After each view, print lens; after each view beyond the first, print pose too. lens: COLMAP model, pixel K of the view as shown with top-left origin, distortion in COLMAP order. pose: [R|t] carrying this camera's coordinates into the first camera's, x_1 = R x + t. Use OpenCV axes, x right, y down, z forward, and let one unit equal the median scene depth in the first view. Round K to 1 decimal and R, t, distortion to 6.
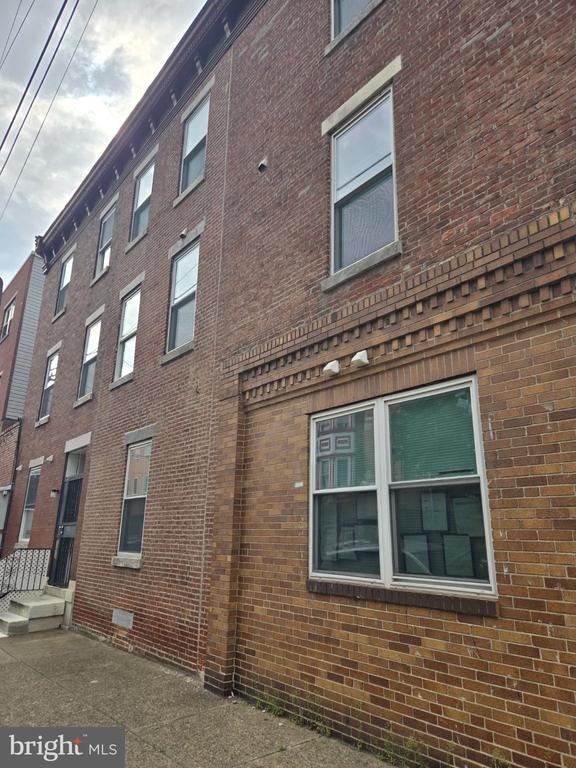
lens RADIAL K [[522.4, 0, 284.0], [0, 522.4, 383.9], [0, 0, 1]] dist [0.046019, -0.002710]
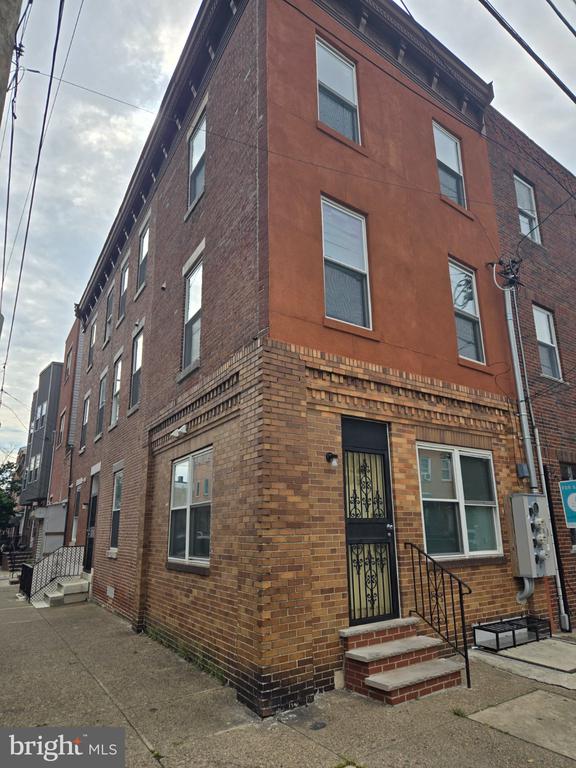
lens RADIAL K [[522.4, 0, 292.4], [0, 522.4, 384.1], [0, 0, 1]] dist [0.046019, -0.002710]
pose [[0.984661, -0.077644, -0.156252, 0.431274], [0.080528, 0.996678, 0.012204, -0.105231], [0.154785, -0.024599, 0.987642, -0.341043]]
